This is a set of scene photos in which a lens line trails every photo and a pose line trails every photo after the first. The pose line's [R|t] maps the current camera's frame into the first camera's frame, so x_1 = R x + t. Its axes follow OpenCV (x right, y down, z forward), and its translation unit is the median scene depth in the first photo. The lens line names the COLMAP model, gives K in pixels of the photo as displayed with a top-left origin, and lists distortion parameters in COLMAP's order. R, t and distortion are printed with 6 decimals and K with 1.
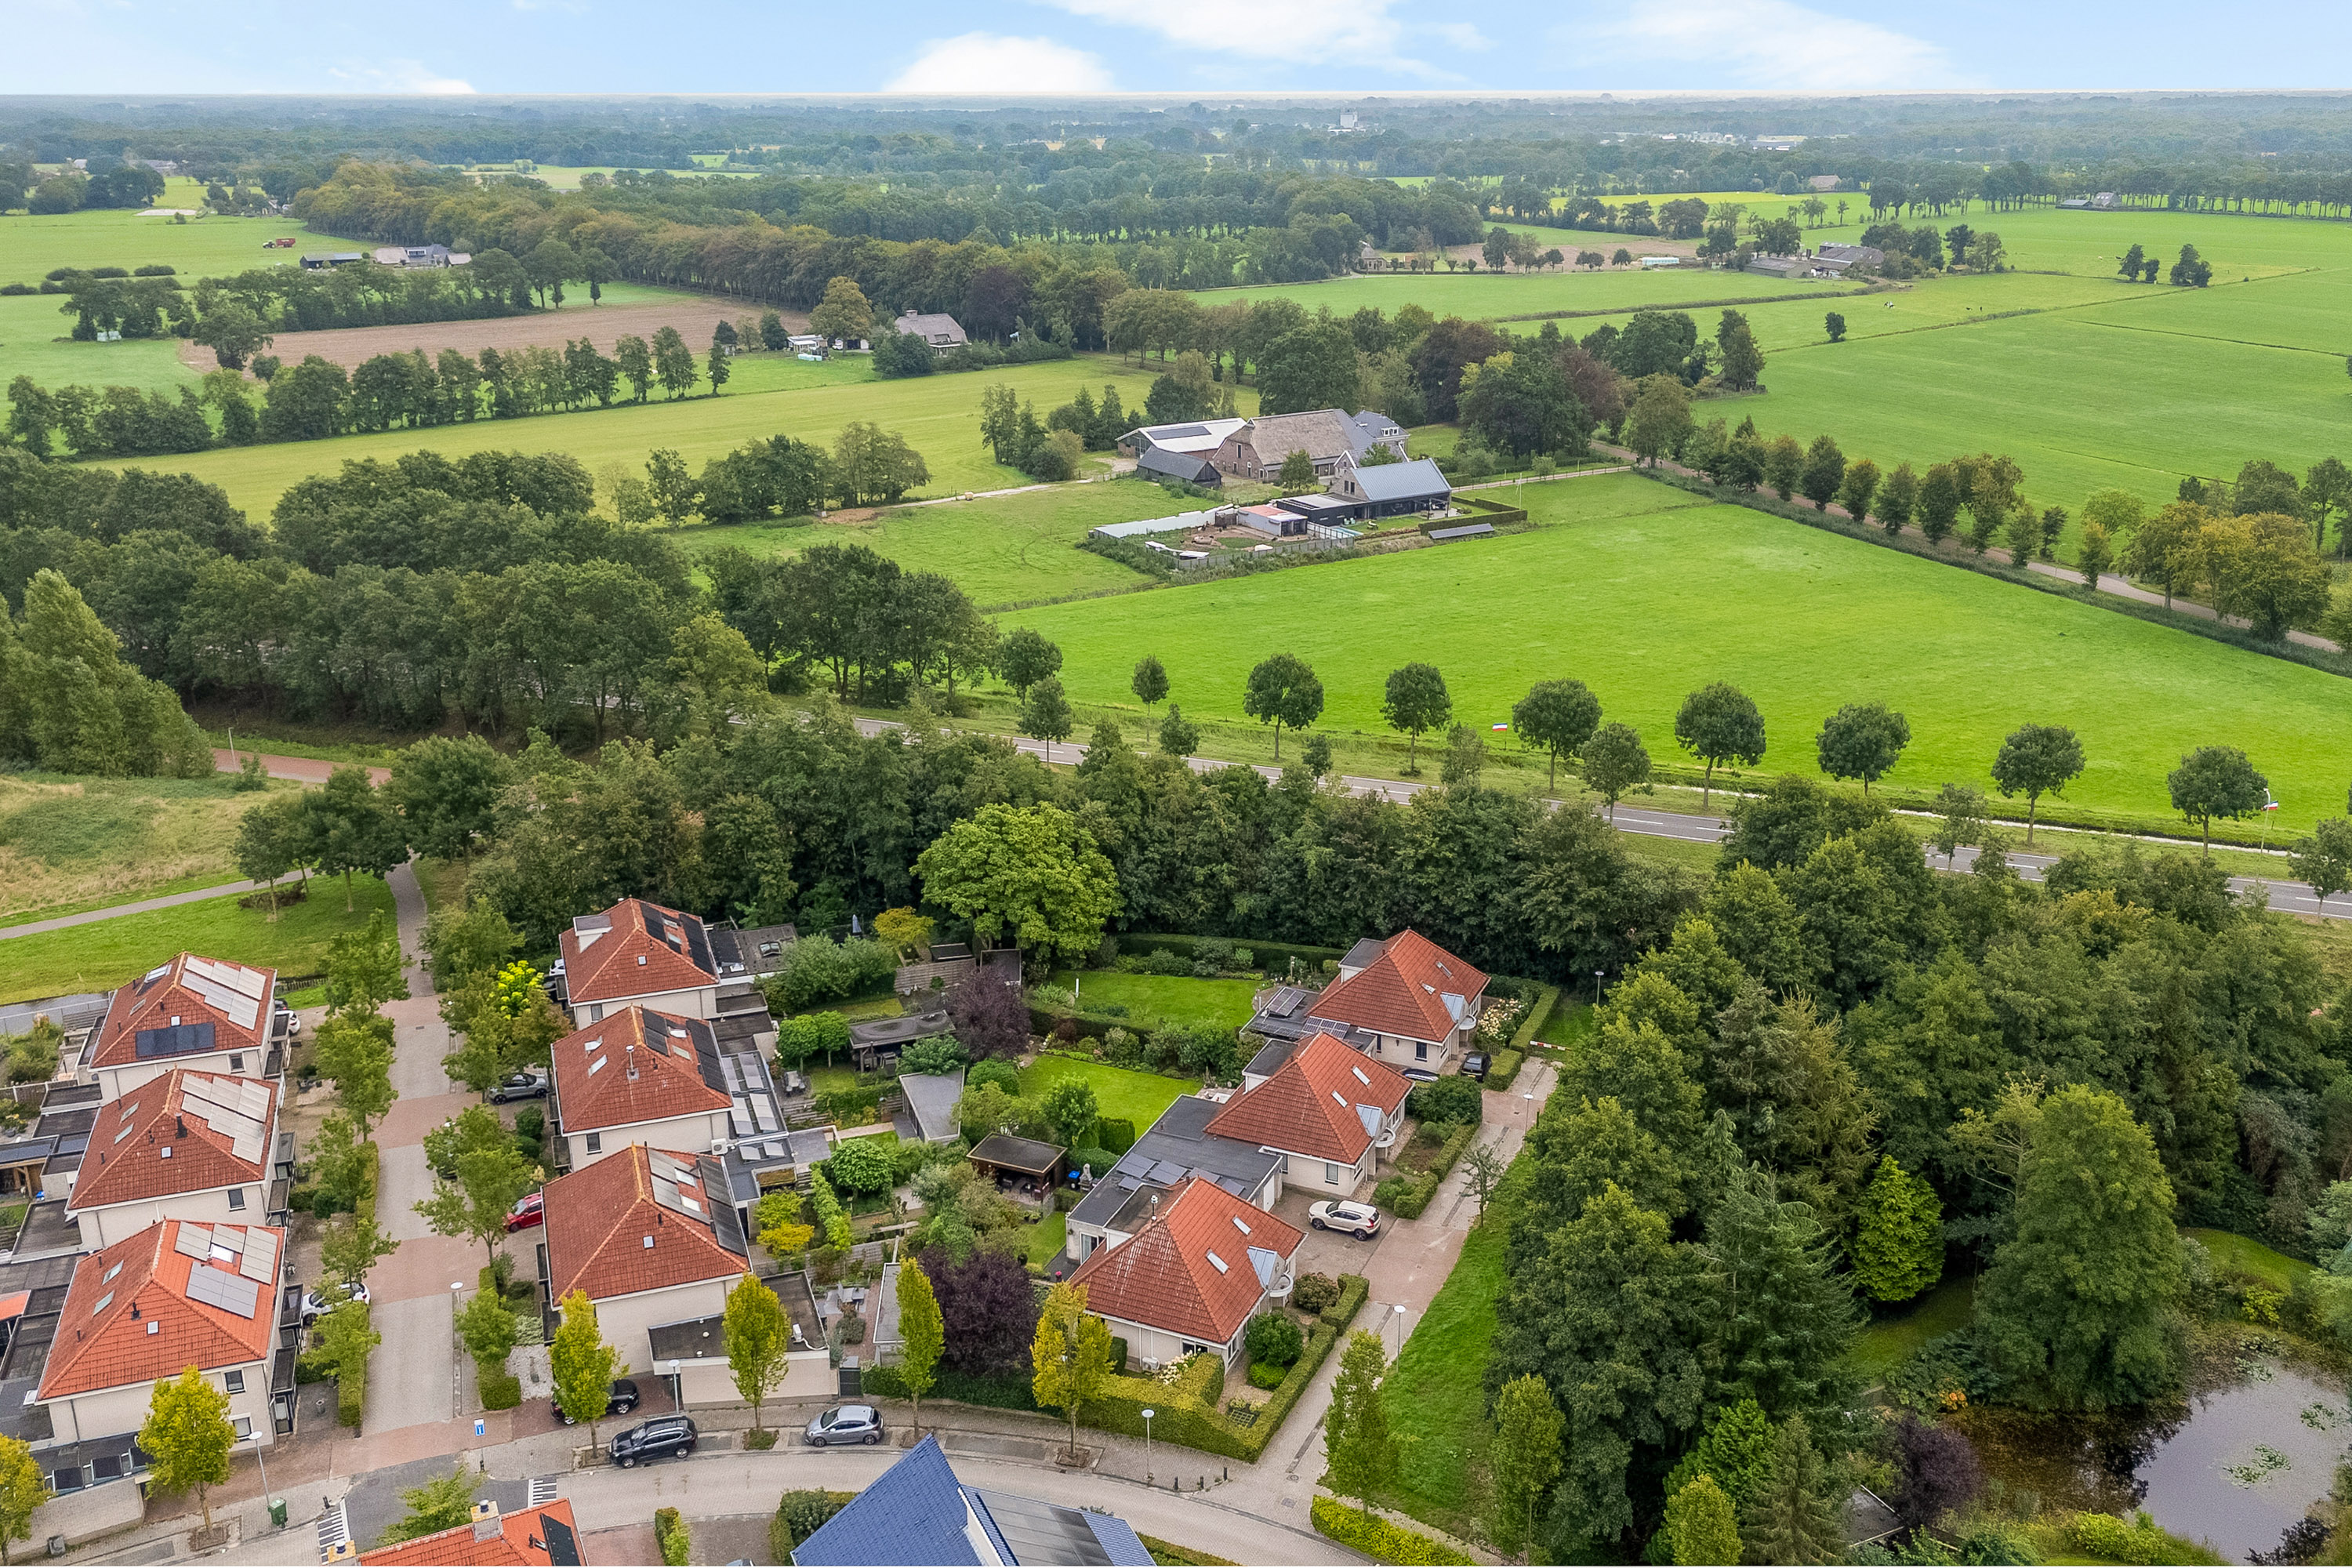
lens RADIAL K [[1851.3, 0, 1176.0], [0, 1851.3, 784.0], [0, 0, 1]] dist [0.086791, -0.077837]
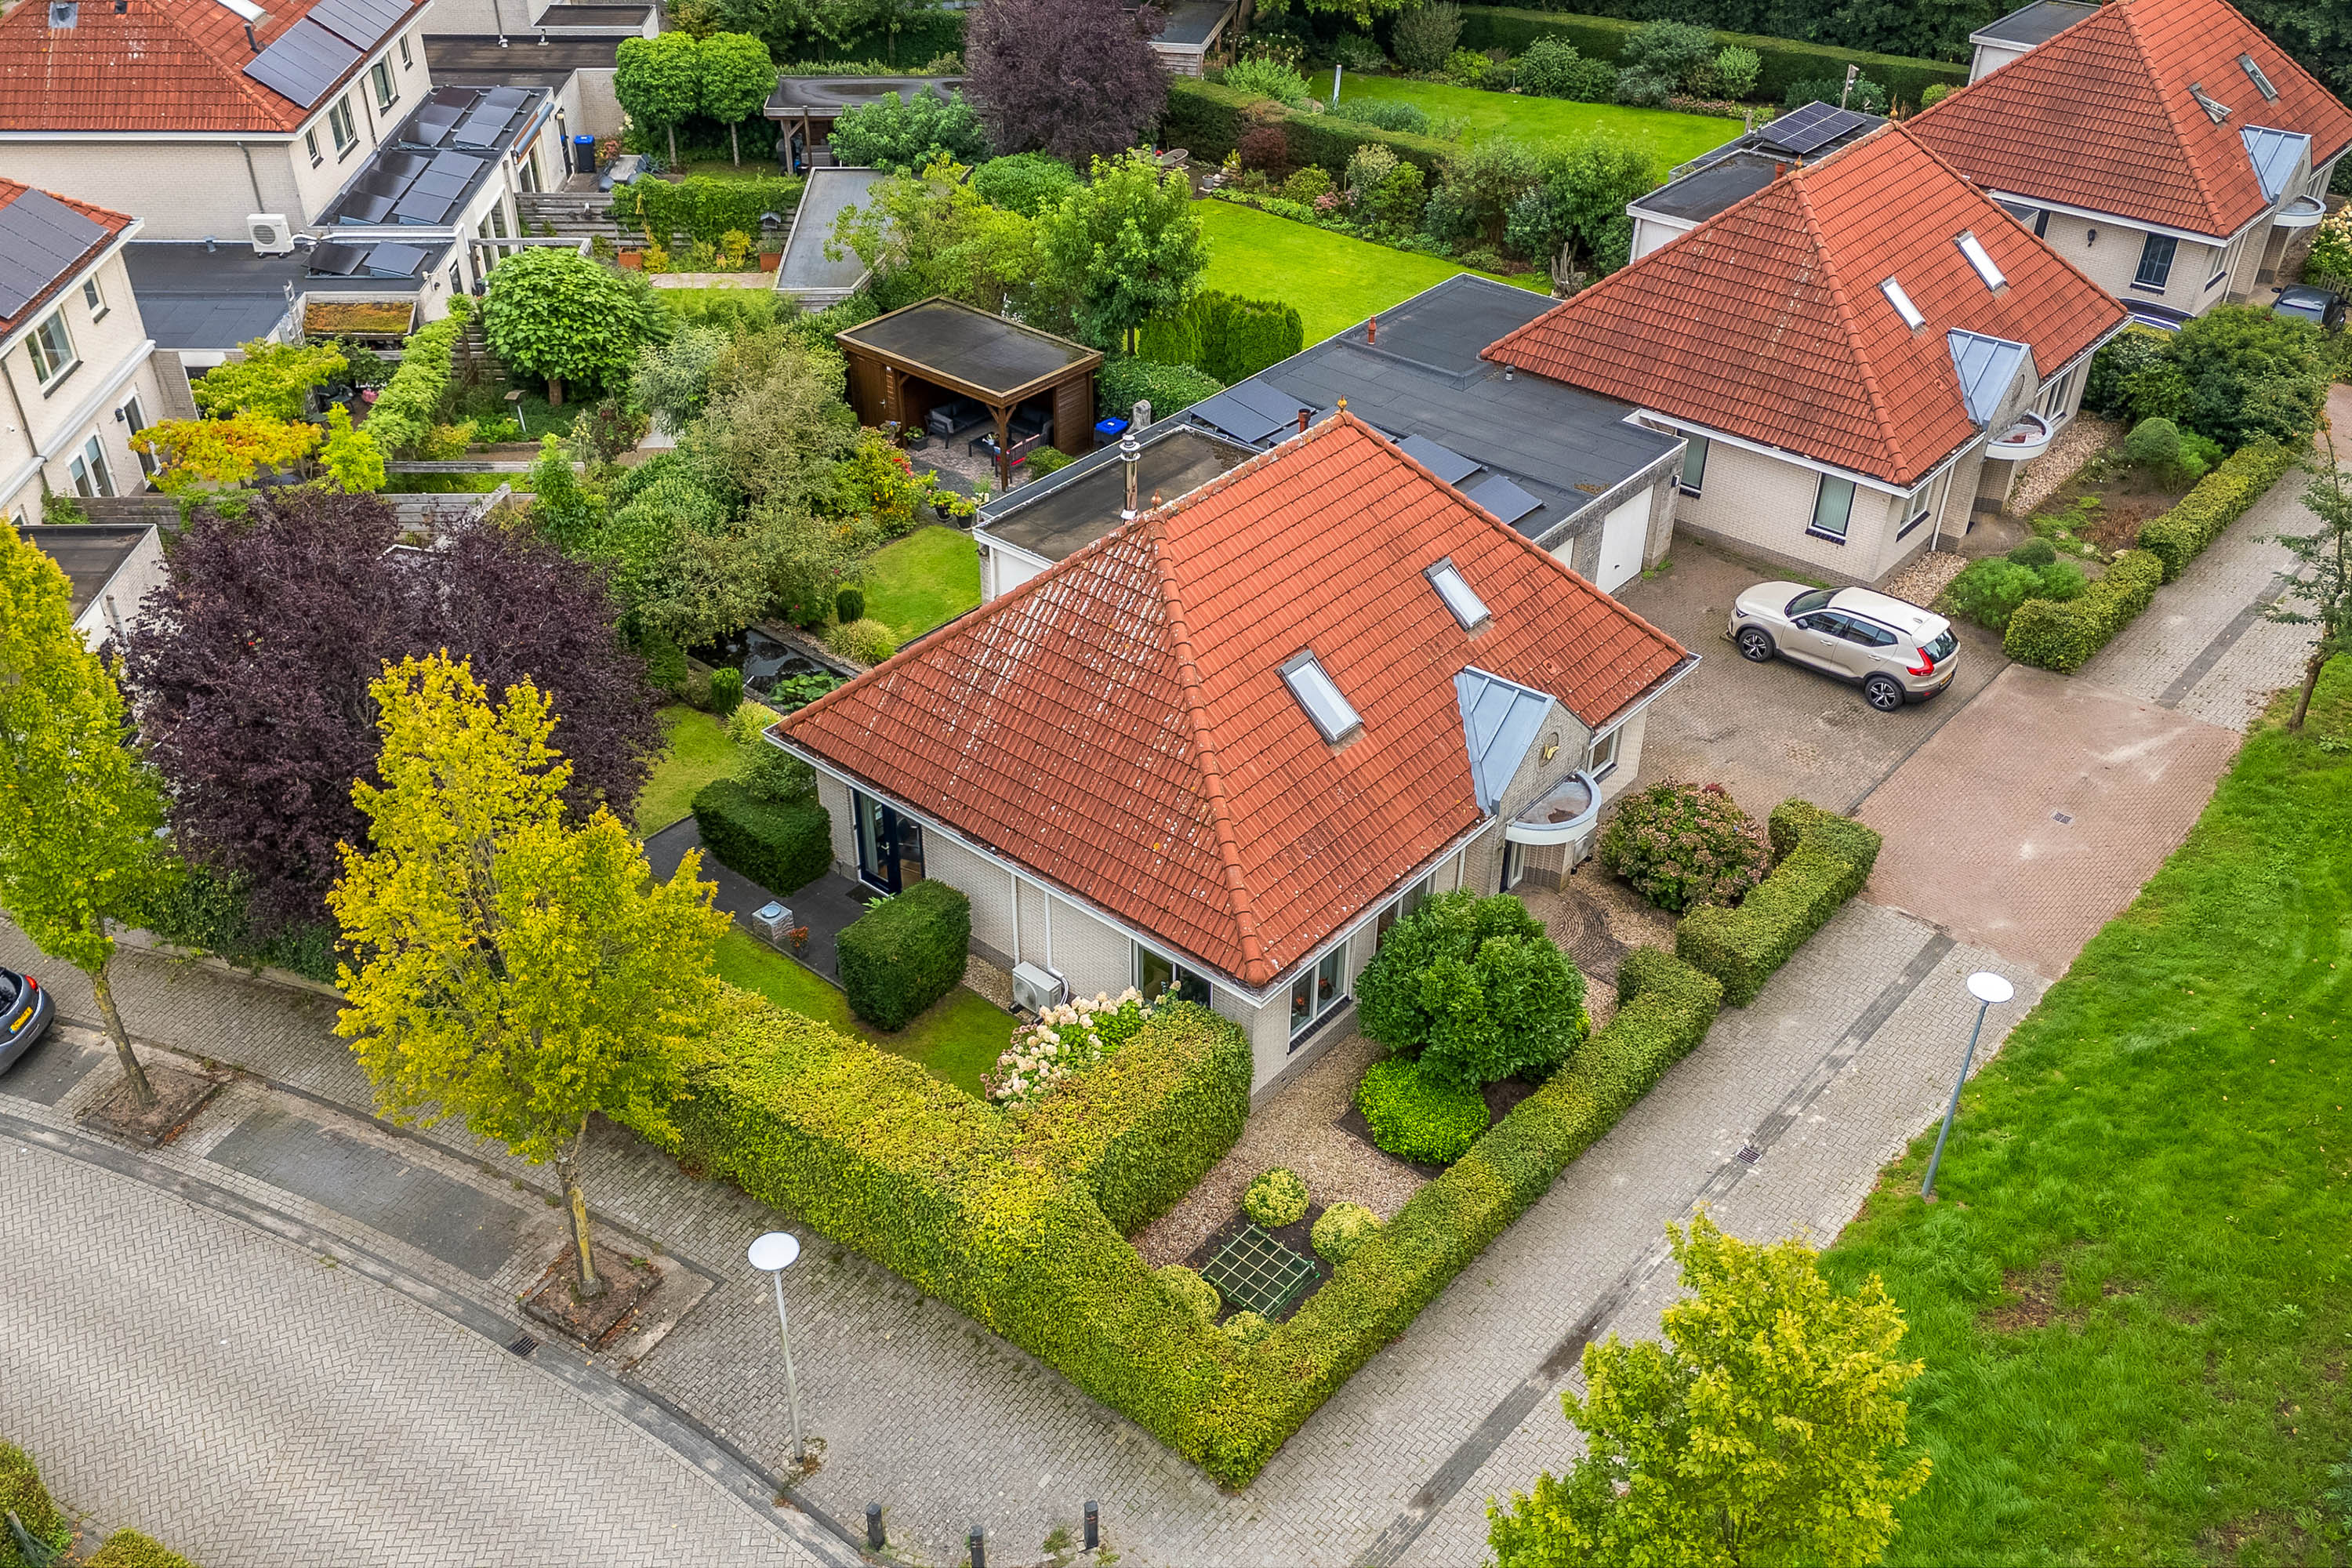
lens RADIAL K [[1851.3, 0, 1176.0], [0, 1851.3, 784.0], [0, 0, 1]] dist [0.086791, -0.077837]
pose [[0.953412, 0.168324, -0.250346, 0.063951], [-0.084137, 0.945301, 0.315163, 0.159588], [0.289701, -0.279417, 0.915423, 0.640371]]
